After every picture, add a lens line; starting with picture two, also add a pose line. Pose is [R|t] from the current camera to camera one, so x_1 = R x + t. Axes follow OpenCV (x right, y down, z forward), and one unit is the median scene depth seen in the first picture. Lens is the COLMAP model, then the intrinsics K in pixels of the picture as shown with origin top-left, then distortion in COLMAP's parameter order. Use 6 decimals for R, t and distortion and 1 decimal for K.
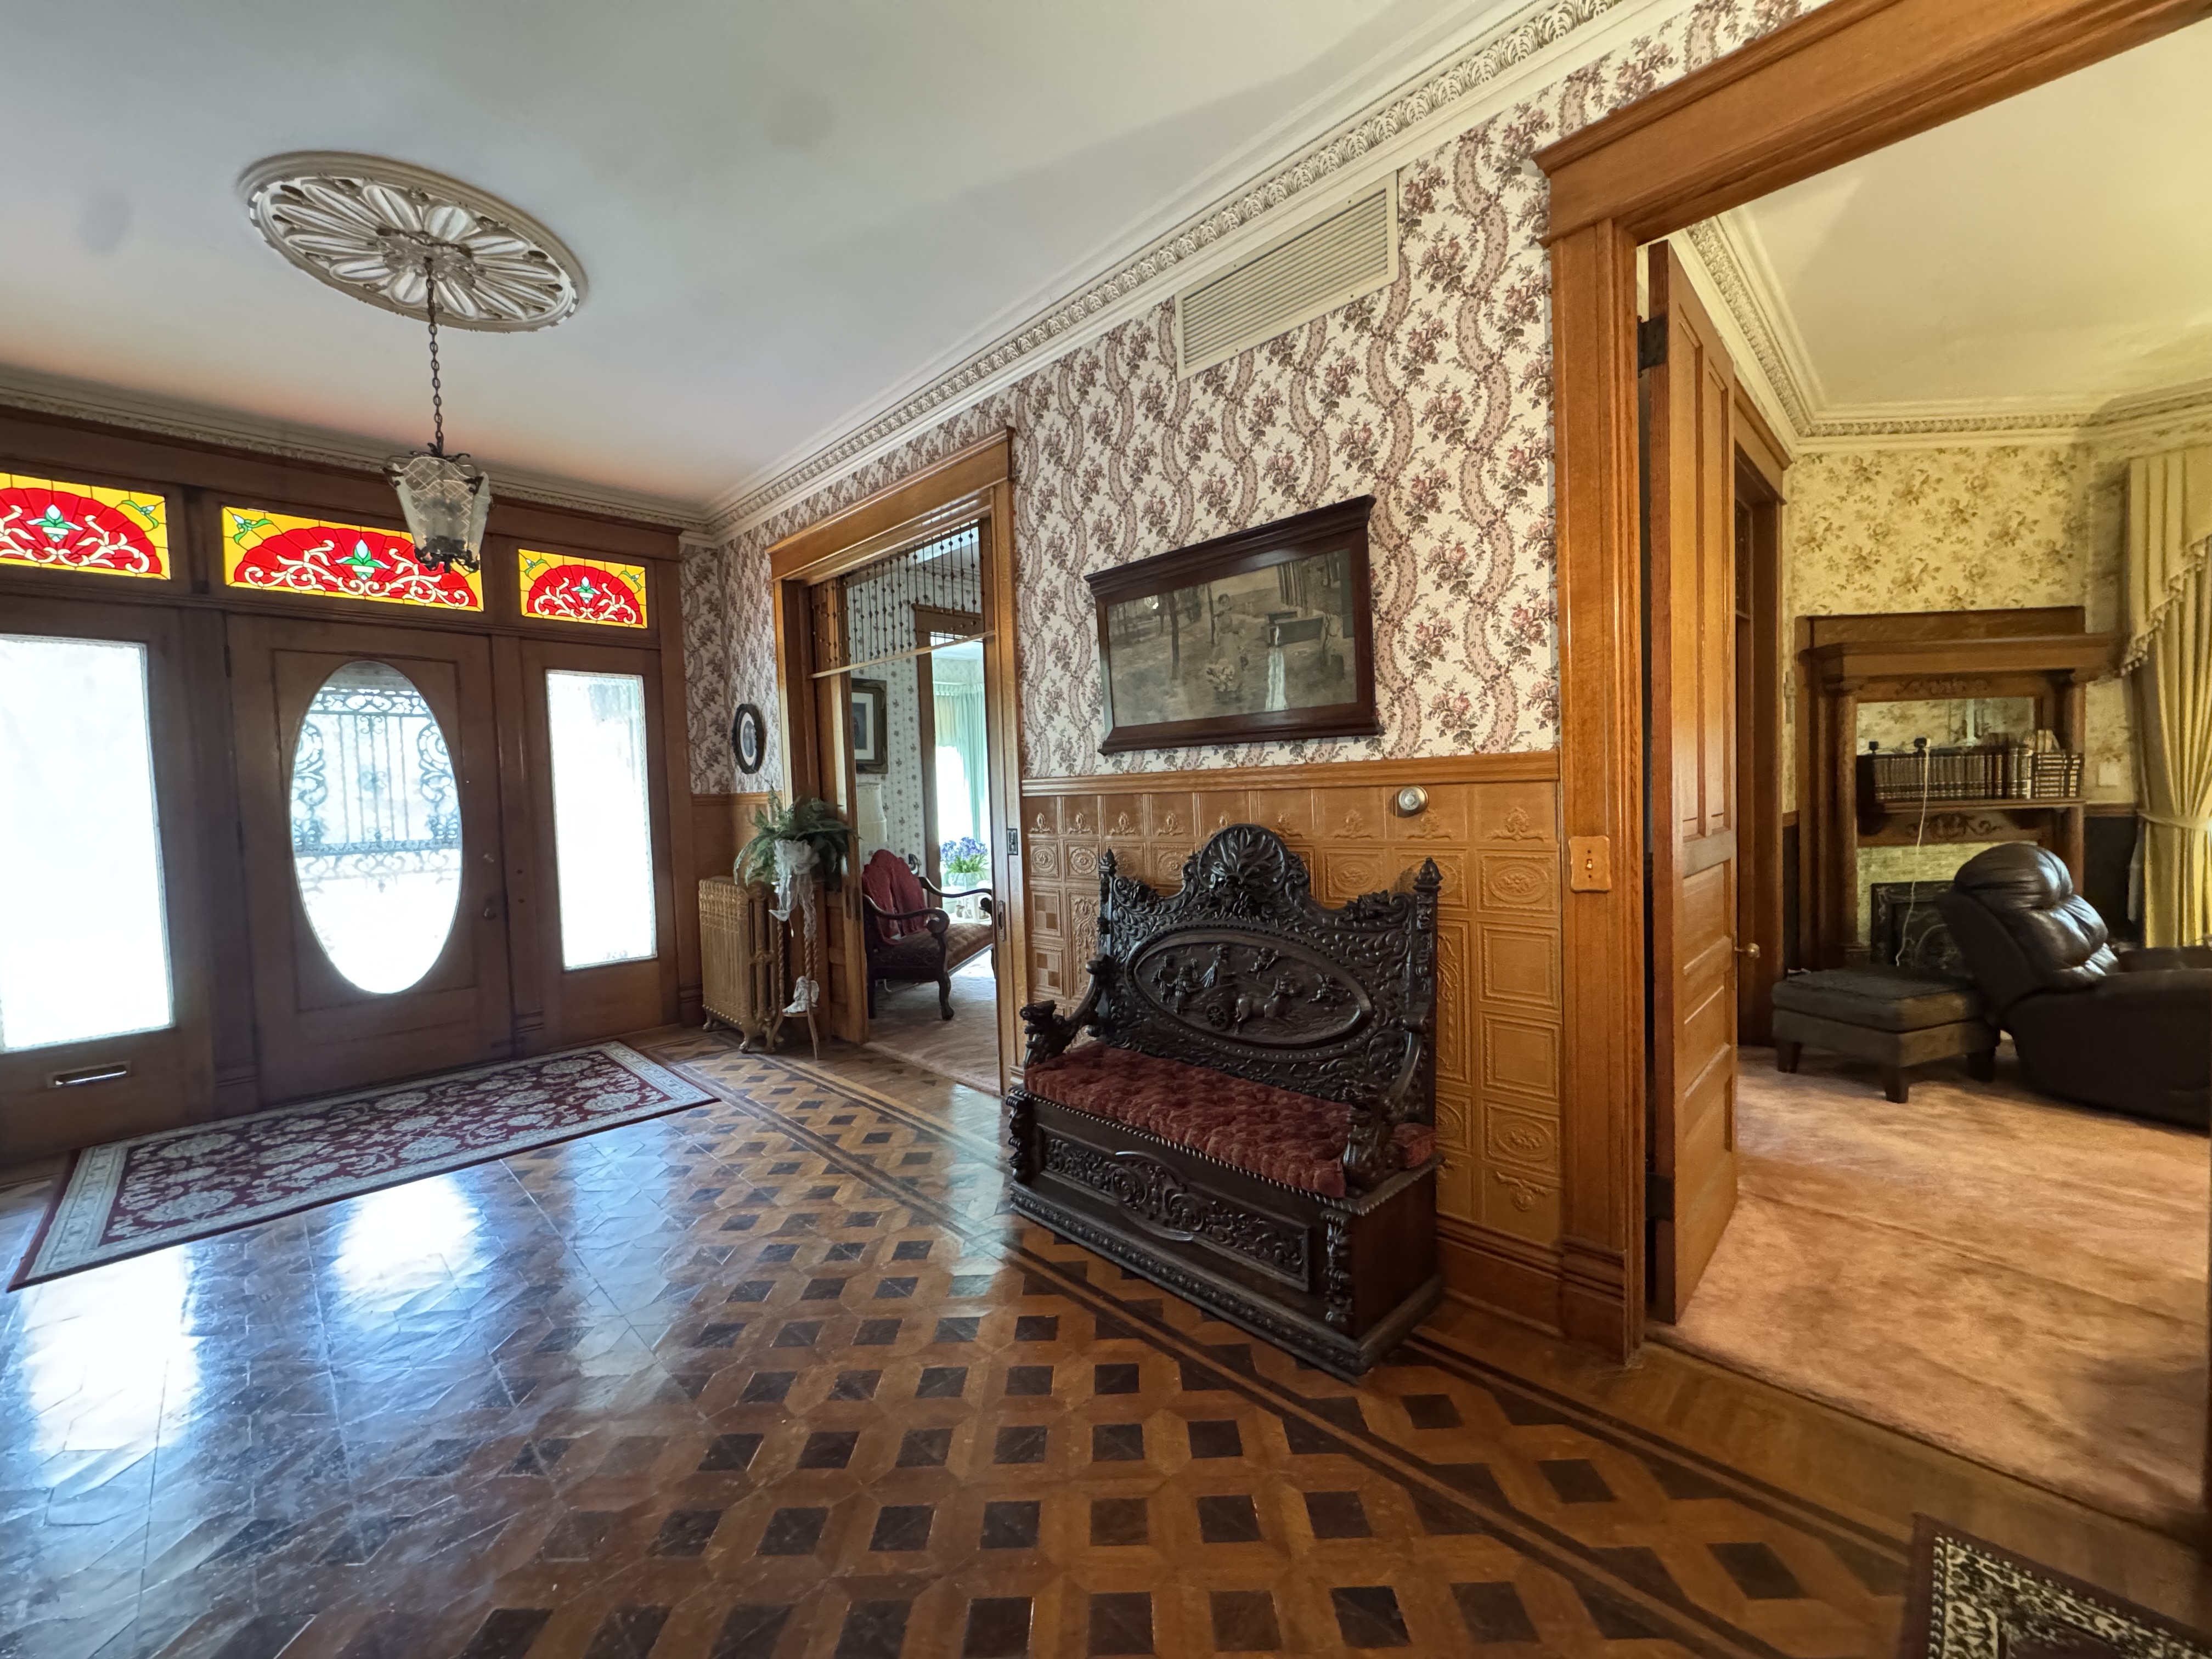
lens RADIAL K [[877.8, 0, 1104.4], [0, 877.8, 829.8], [0, 0, 1]] dist [-0.003813, 0.000312]
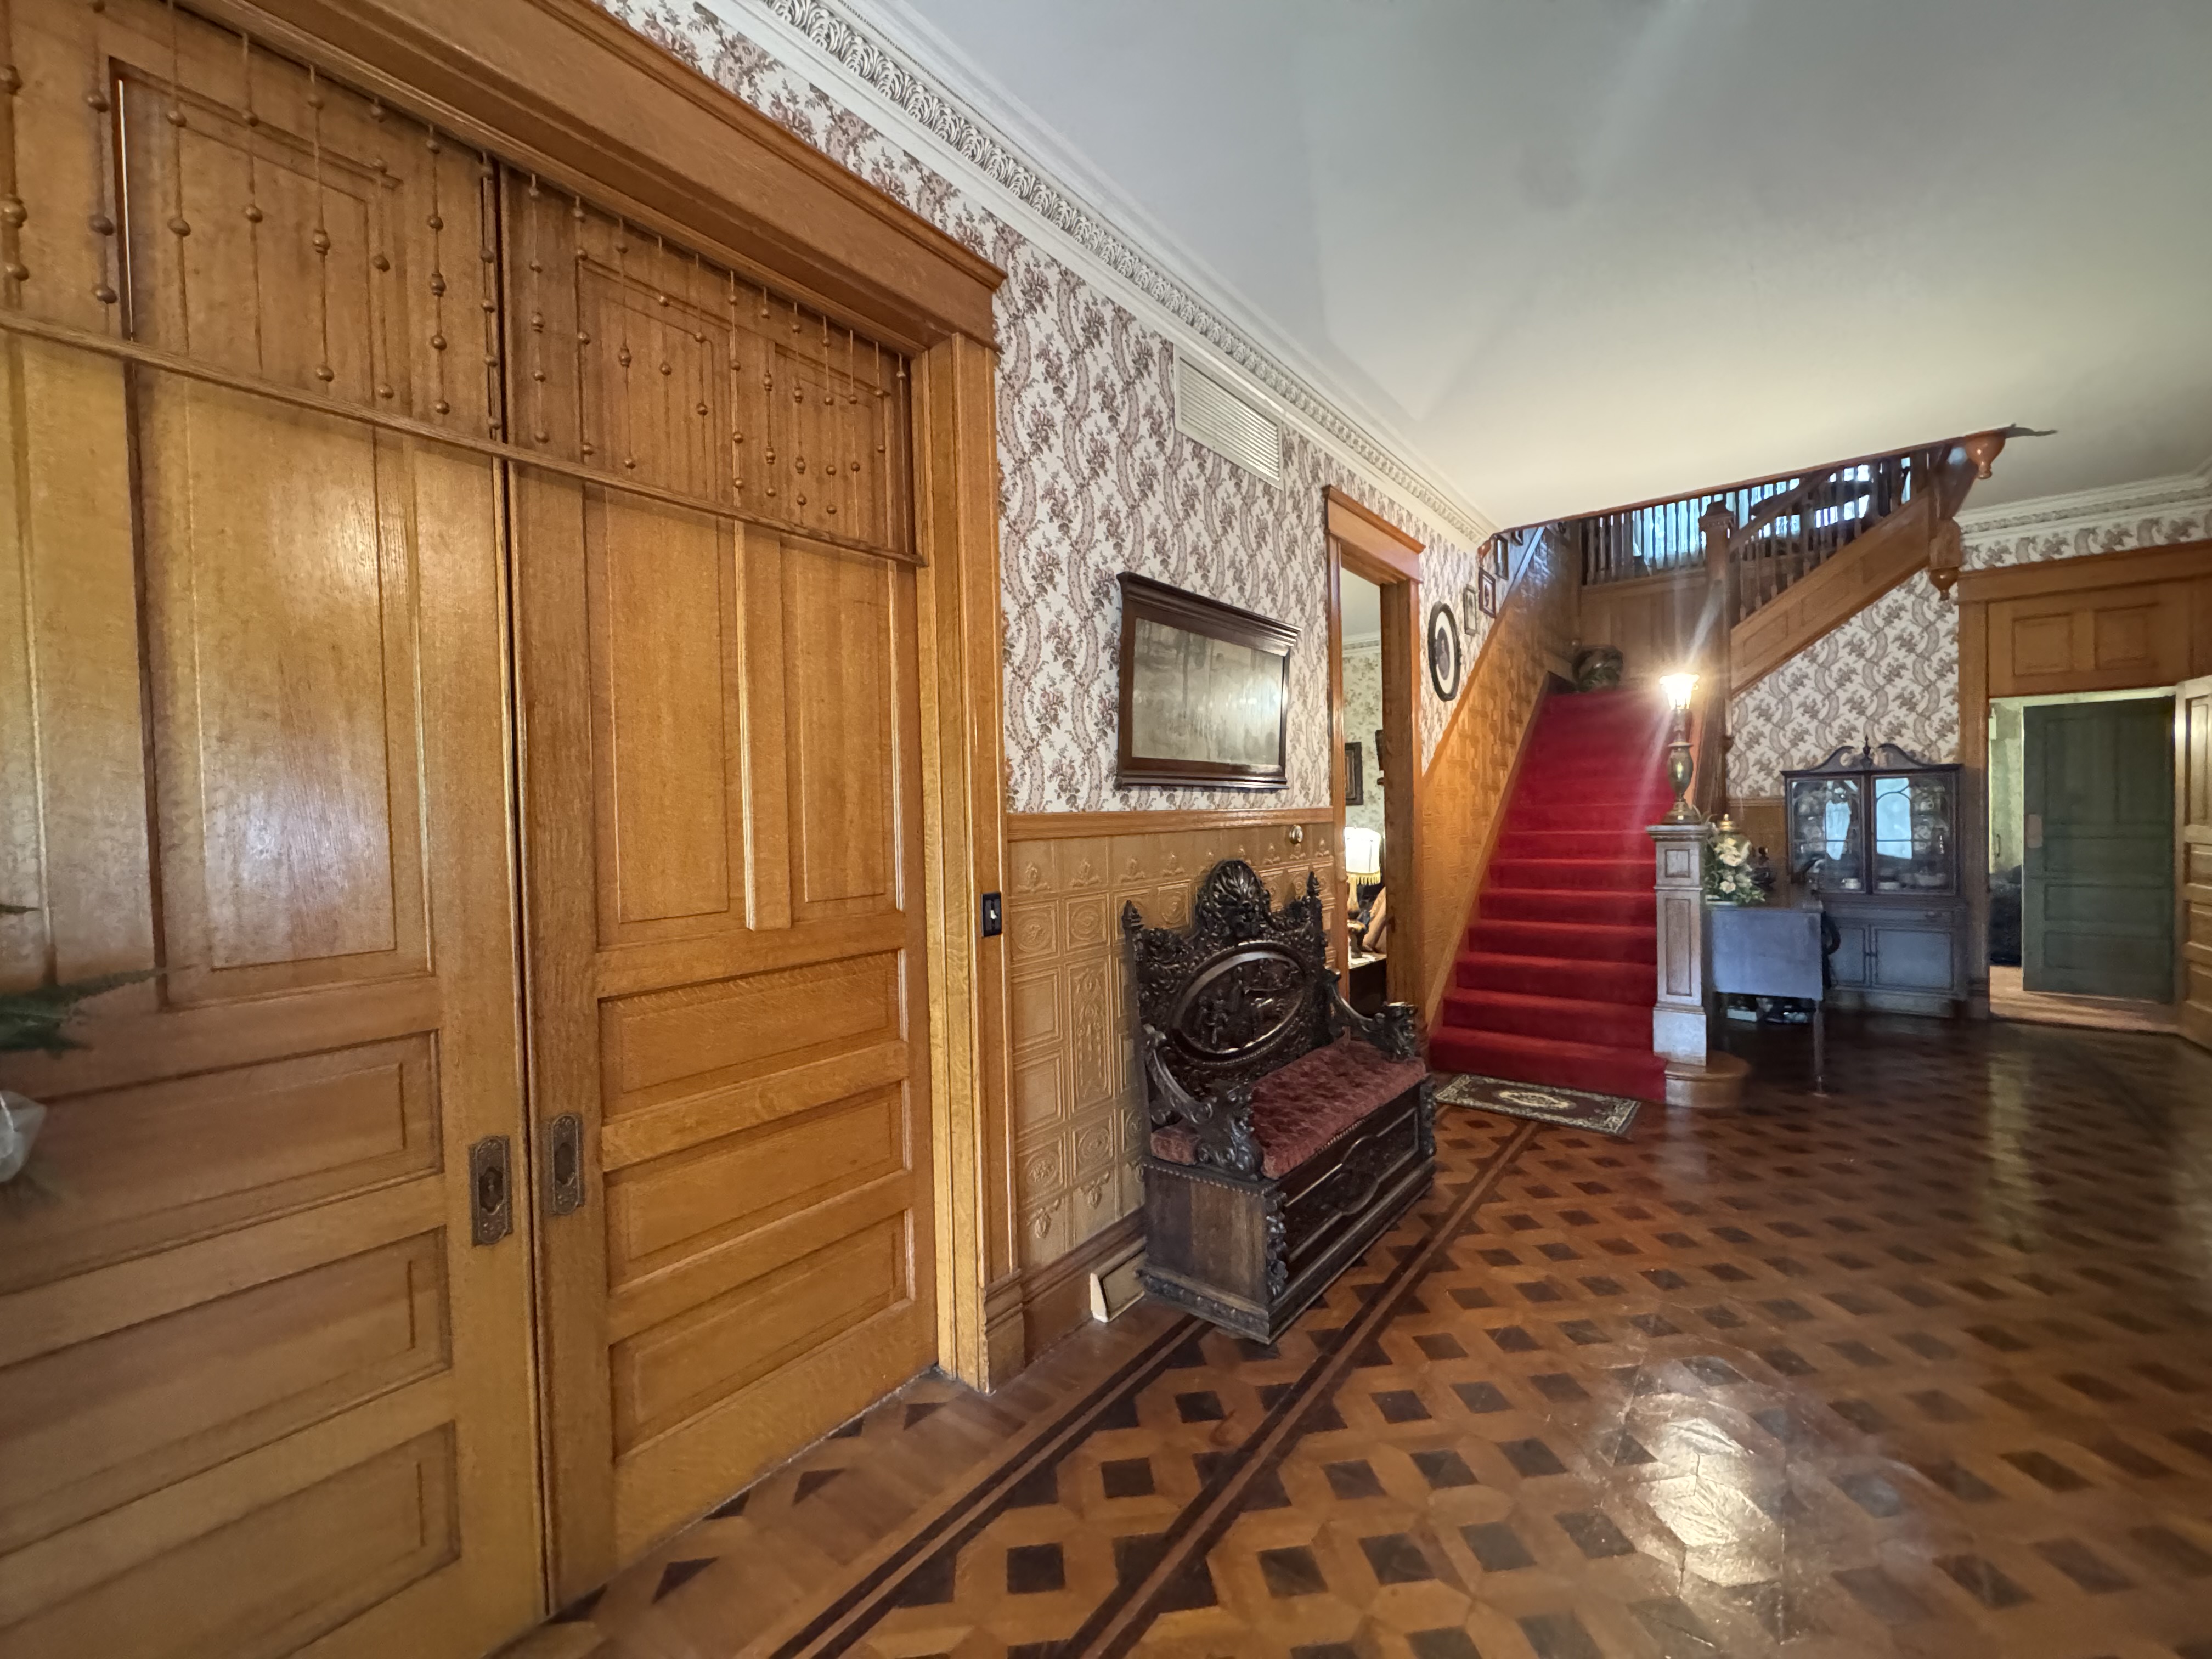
lens RADIAL K [[877.8, 0, 1110.8], [0, 877.8, 831.5], [0, 0, 1]] dist [-0.003813, 0.000312]
pose [[-0.115214, 0.016471, 0.993204, -0.679921], [0.071336, 0.997418, -0.008266, -0.031230], [-0.990776, 0.069899, -0.116091, 0.914910]]
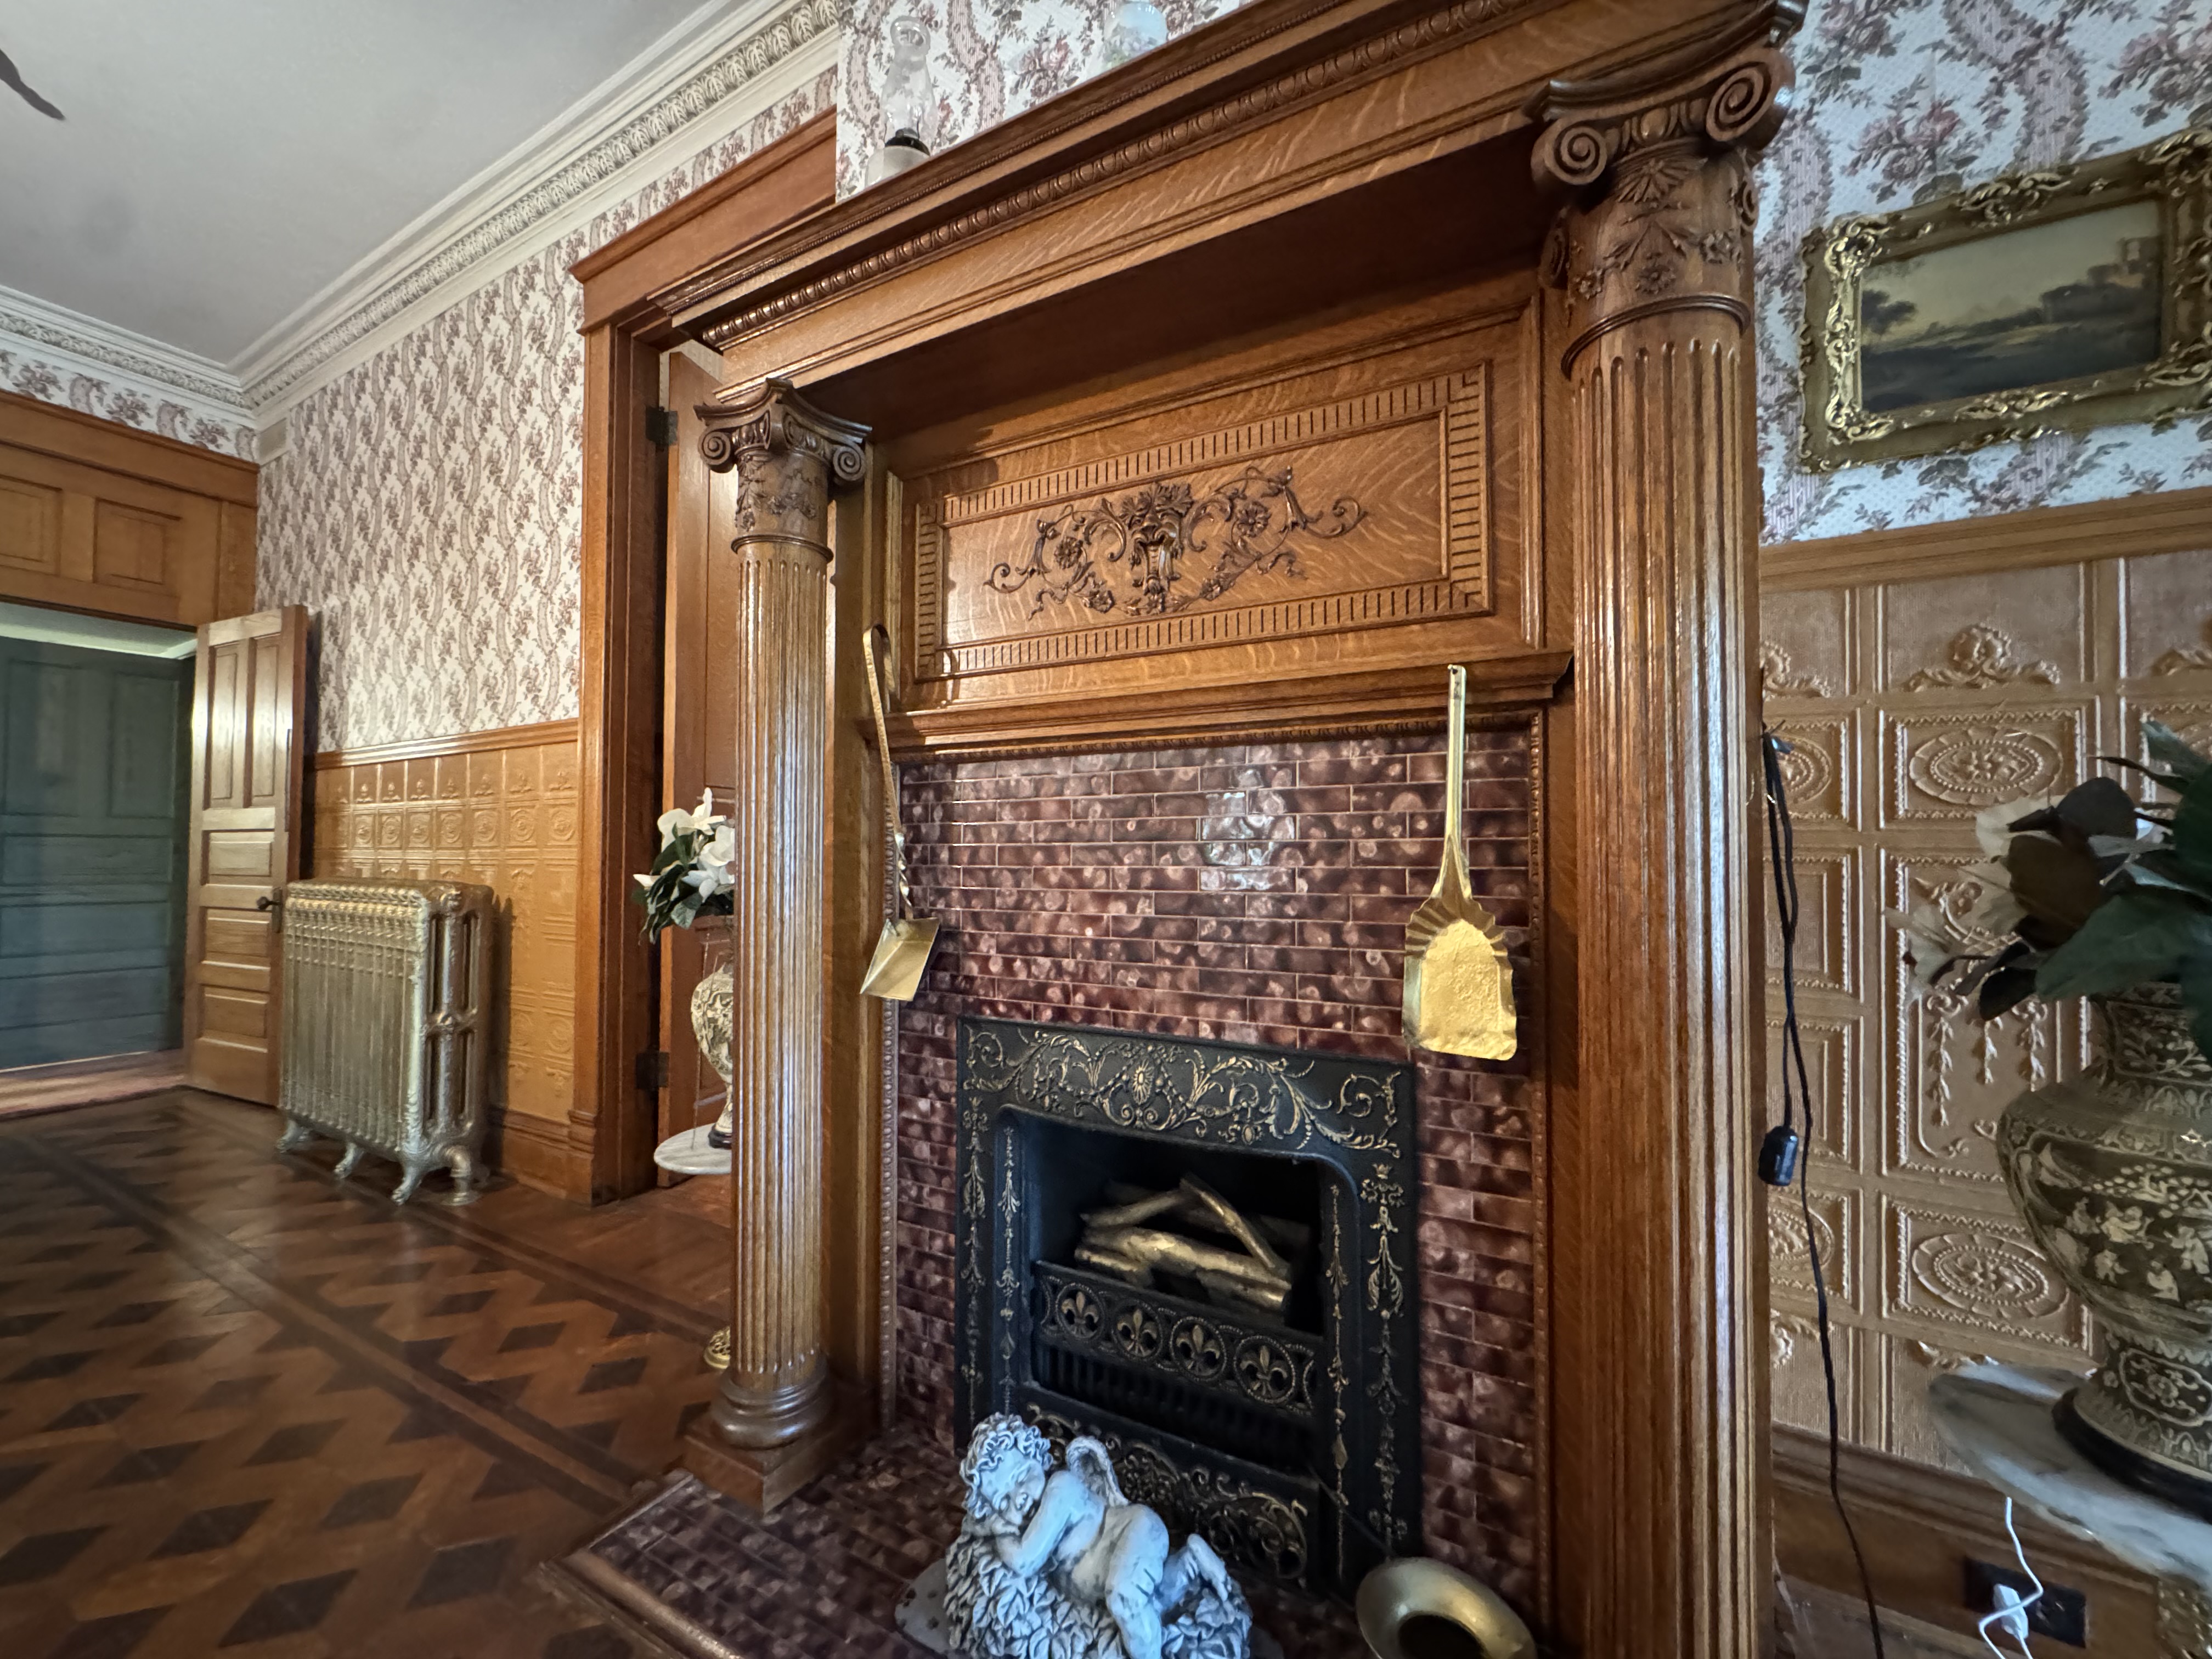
lens RADIAL K [[877.8, 0, 1103.6], [0, 877.8, 830.1], [0, 0, 1]] dist [-0.003813, 0.000312]
pose [[-0.963073, 0.025610, -0.268019, -0.300160], [0.020067, 0.999525, 0.023399, 0.083328], [0.268491, 0.017157, -0.963129, 0.426405]]
